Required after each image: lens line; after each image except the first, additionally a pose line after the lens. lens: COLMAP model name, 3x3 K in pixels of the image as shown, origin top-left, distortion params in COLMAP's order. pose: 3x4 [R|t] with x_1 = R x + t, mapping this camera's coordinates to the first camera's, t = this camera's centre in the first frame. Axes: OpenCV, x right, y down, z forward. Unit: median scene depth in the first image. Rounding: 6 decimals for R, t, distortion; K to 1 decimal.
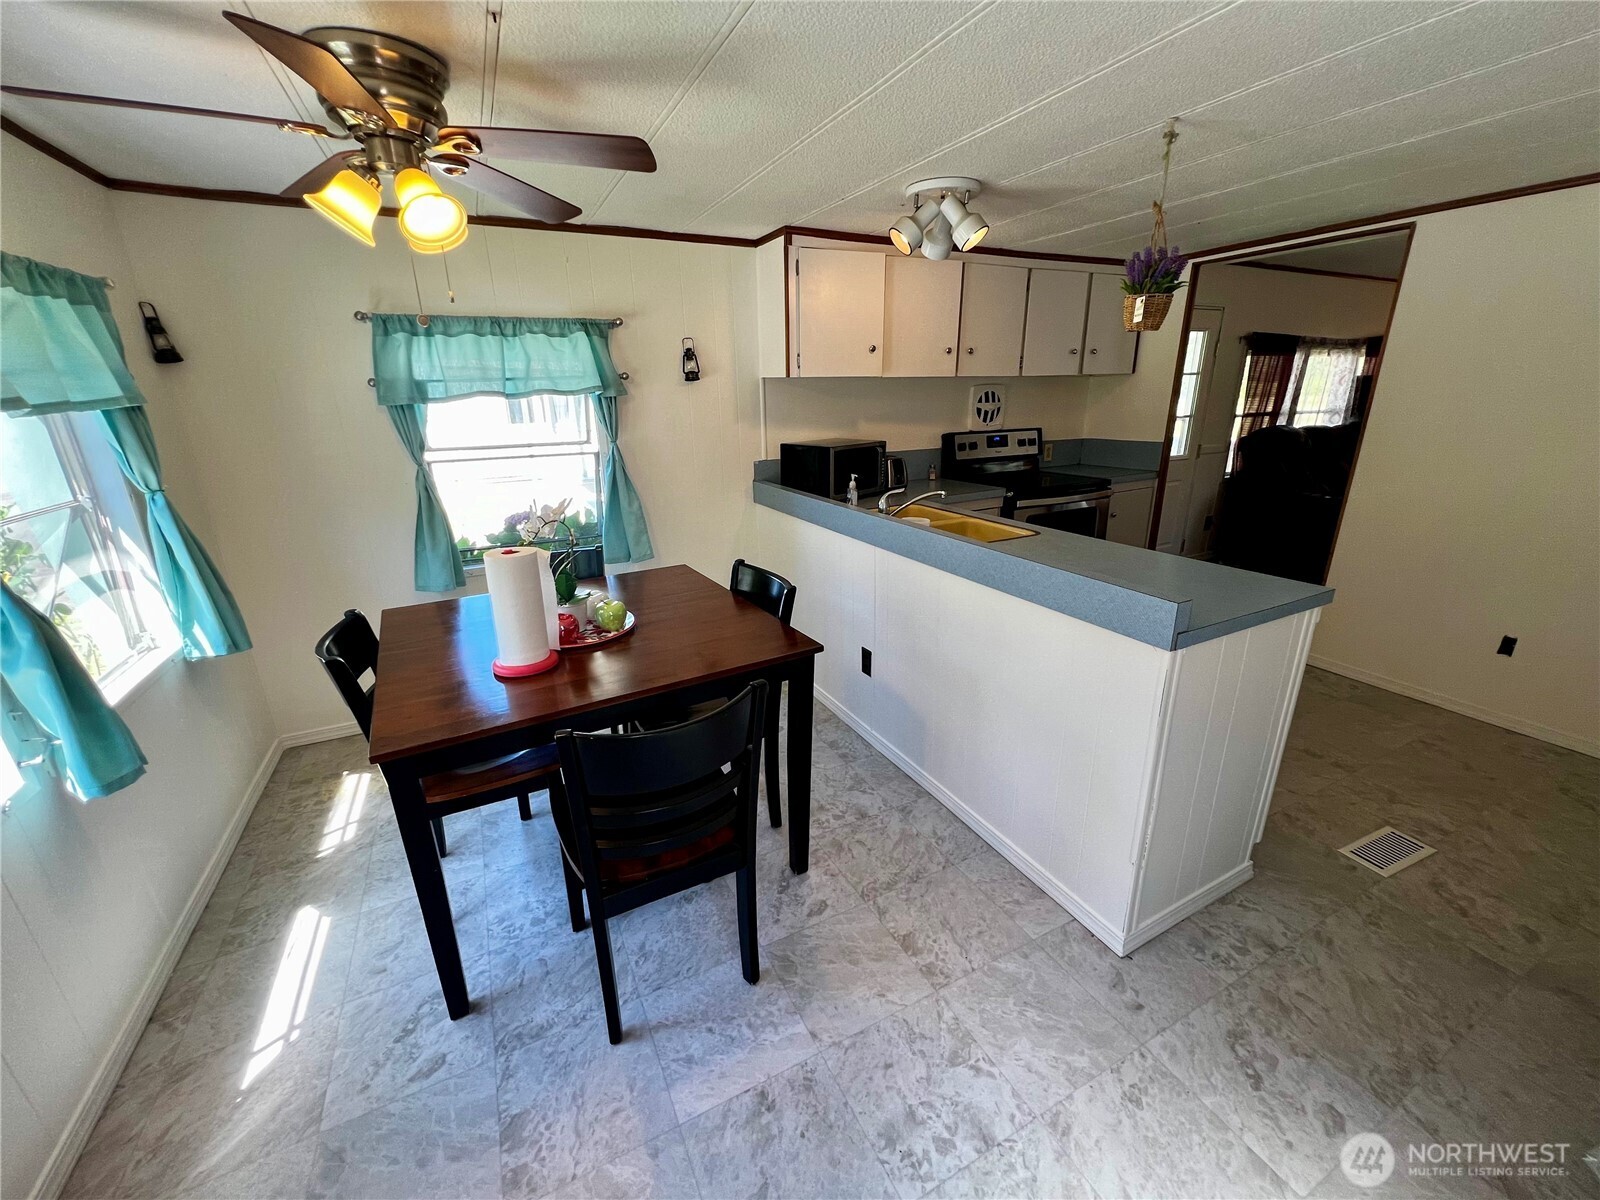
lens RADIAL K [[643.2, 0, 802.4], [0, 643.2, 600.8], [0, 0, 1]] dist [-0.003316, 0.001360]
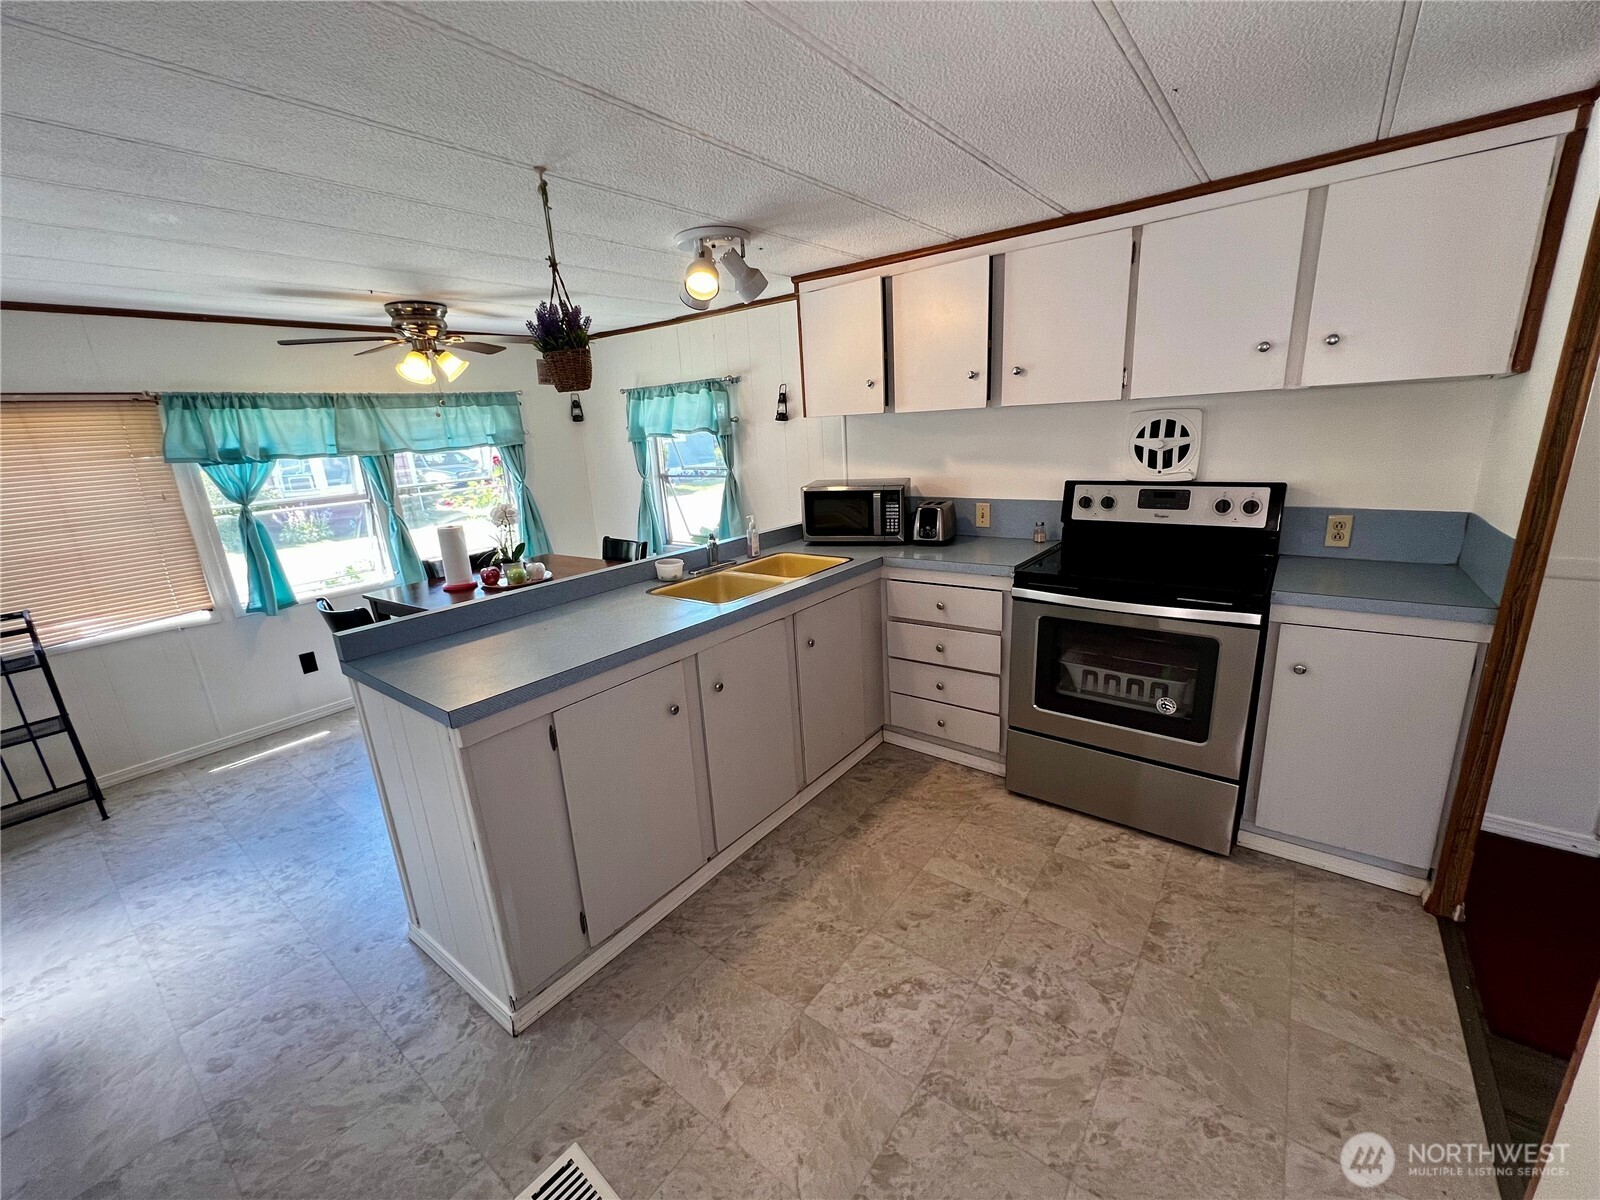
lens RADIAL K [[643.2, 0, 803.3], [0, 643.2, 598.3], [0, 0, 1]] dist [-0.003316, 0.001360]
pose [[0.431865, 0.232173, -0.871543, 1.136389], [-0.238295, 0.961336, 0.138014, -0.251644], [0.869889, 0.148081, 0.470494, 0.661333]]
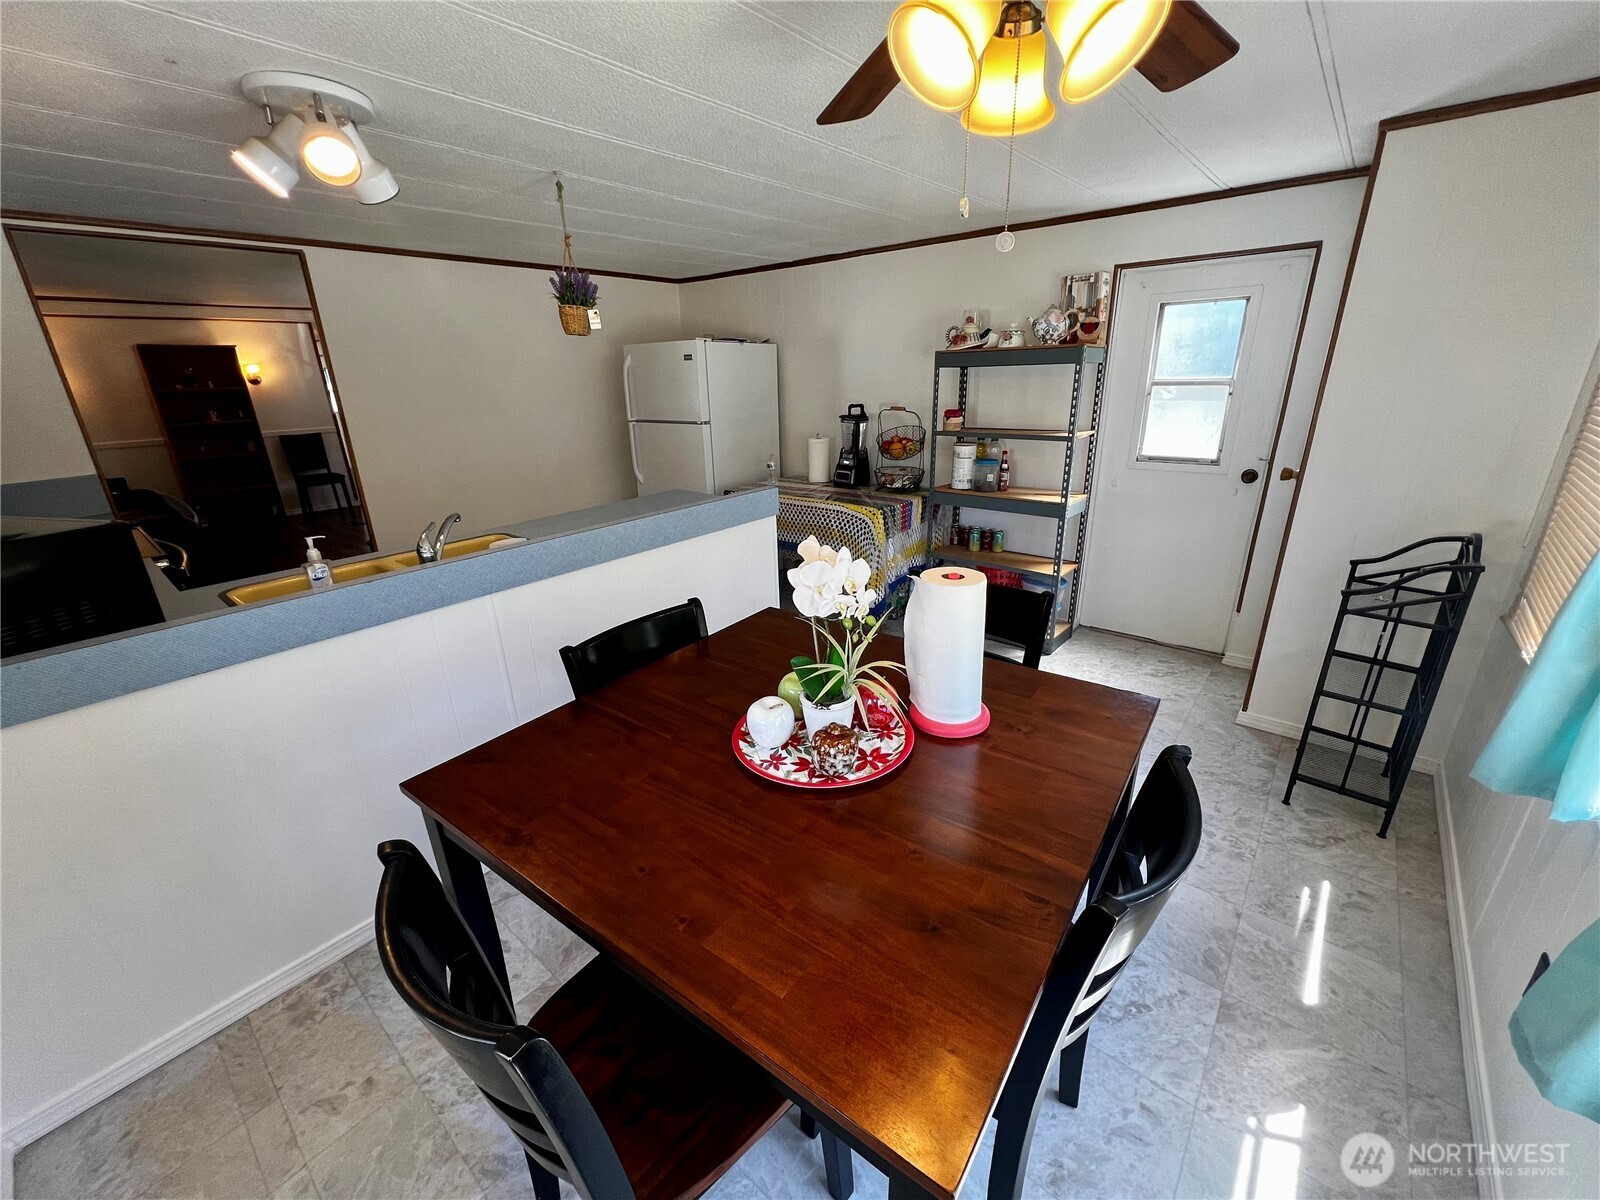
lens RADIAL K [[643.2, 0, 802.7], [0, 643.2, 598.3], [0, 0, 1]] dist [-0.003316, 0.001360]
pose [[-0.390347, -0.285670, 0.875227, -0.667428], [0.321060, 0.848729, 0.420213, -0.272728], [-0.862873, 0.445029, -0.239582, 0.851313]]
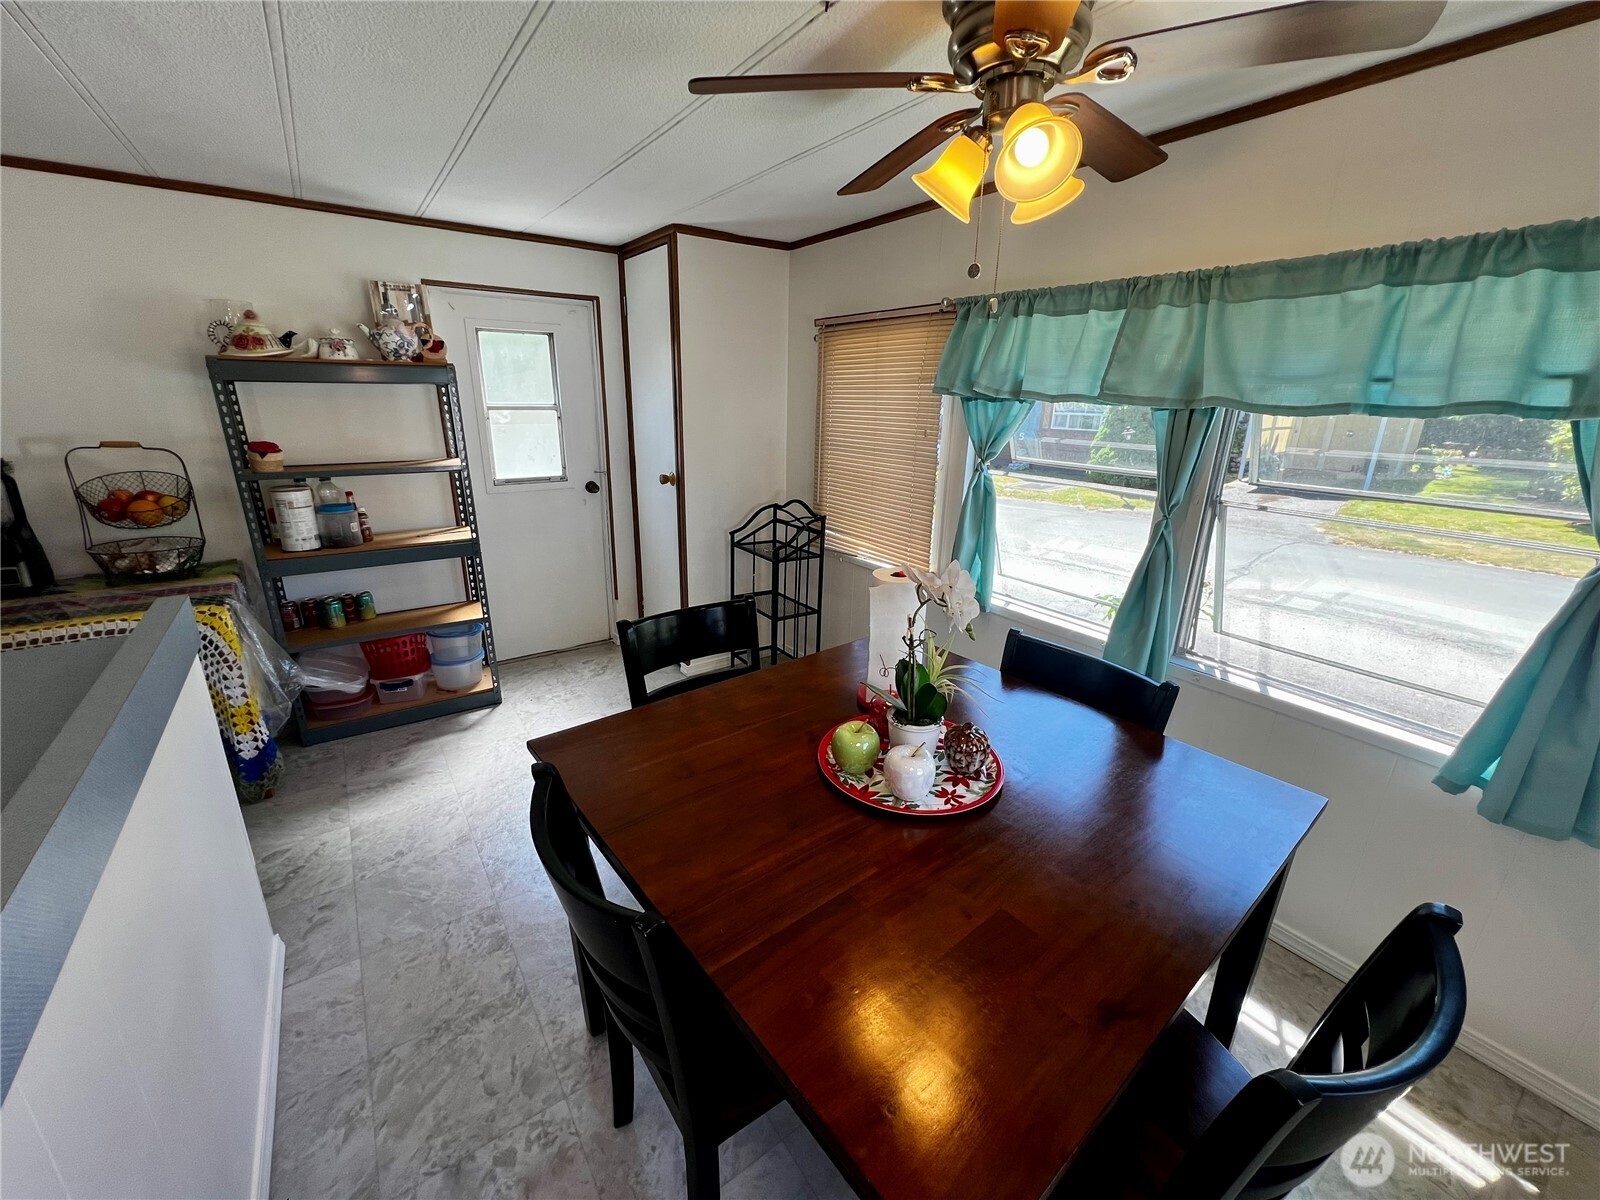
lens RADIAL K [[643.2, 0, 800.2], [0, 643.2, 597.0], [0, 0, 1]] dist [-0.003316, 0.001360]
pose [[-0.988998, 0.038461, -0.142845, -0.121064], [-0.053370, 0.807814, 0.587017, -0.351290], [0.137969, 0.588182, -0.796873, 1.070966]]
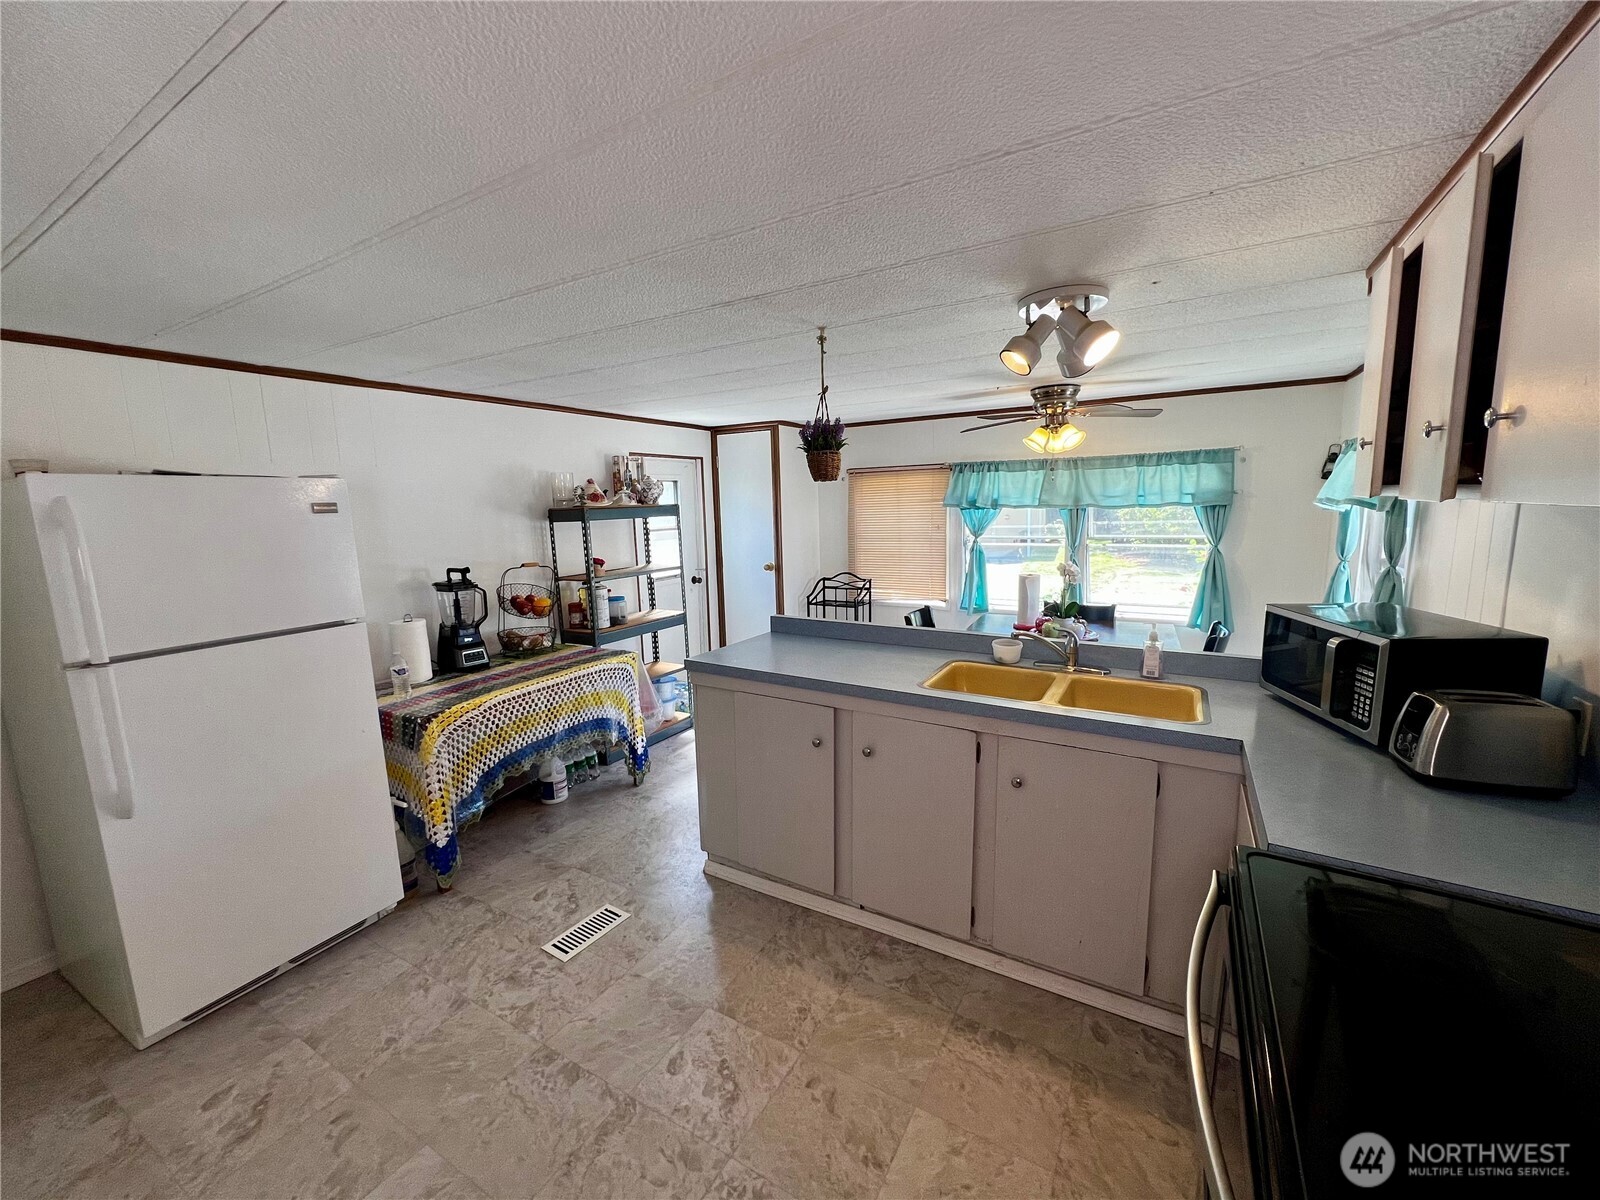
lens RADIAL K [[643.2, 0, 798.9], [0, 643.2, 594.6], [0, 0, 1]] dist [-0.003316, 0.001360]
pose [[-0.843756, 0.112663, -0.524770, 0.917309], [-0.132804, 0.903496, 0.407502, -0.528164], [0.520038, 0.413524, -0.747368, 1.460848]]
